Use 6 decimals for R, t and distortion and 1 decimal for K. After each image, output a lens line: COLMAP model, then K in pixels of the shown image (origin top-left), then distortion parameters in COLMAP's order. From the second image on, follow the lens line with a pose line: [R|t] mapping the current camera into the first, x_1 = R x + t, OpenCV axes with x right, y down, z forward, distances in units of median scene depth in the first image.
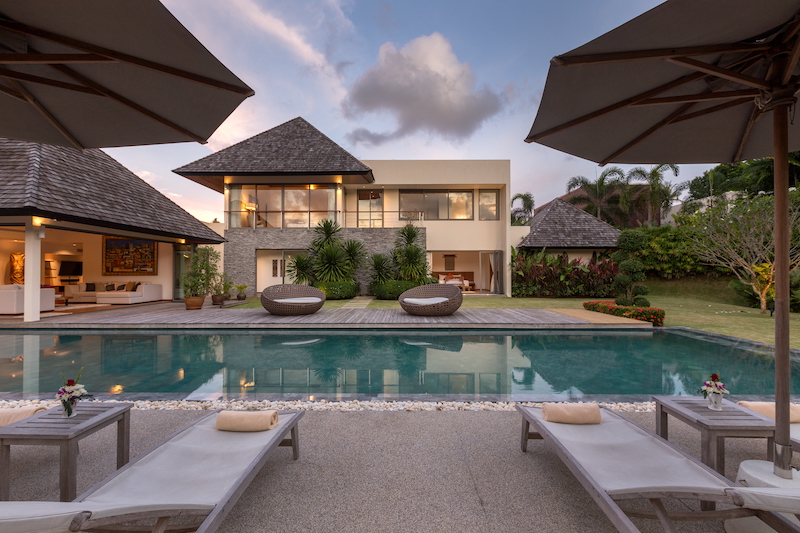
lens RADIAL K [[368.4, 0, 393.9], [0, 368.4, 267.4], [0, 0, 1]] dist [0.010890, -0.000123]
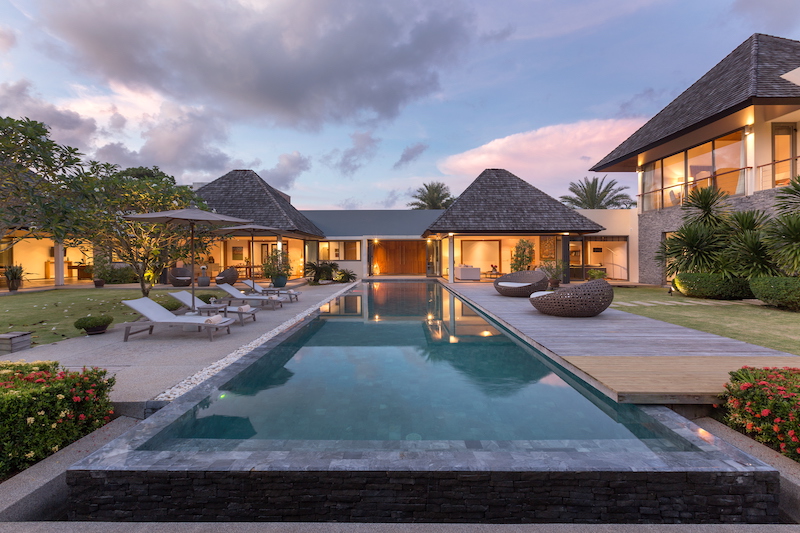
lens RADIAL K [[375.8, 0, 370.9], [0, 375.8, 253.4], [0, 0, 1]] dist [0.003589, -0.000539]
pose [[-0.061843, -0.004682, -0.998075, 0.560329], [0.016637, 0.999845, -0.005721, -0.006186], [0.997947, -0.016959, -0.061755, 0.362609]]
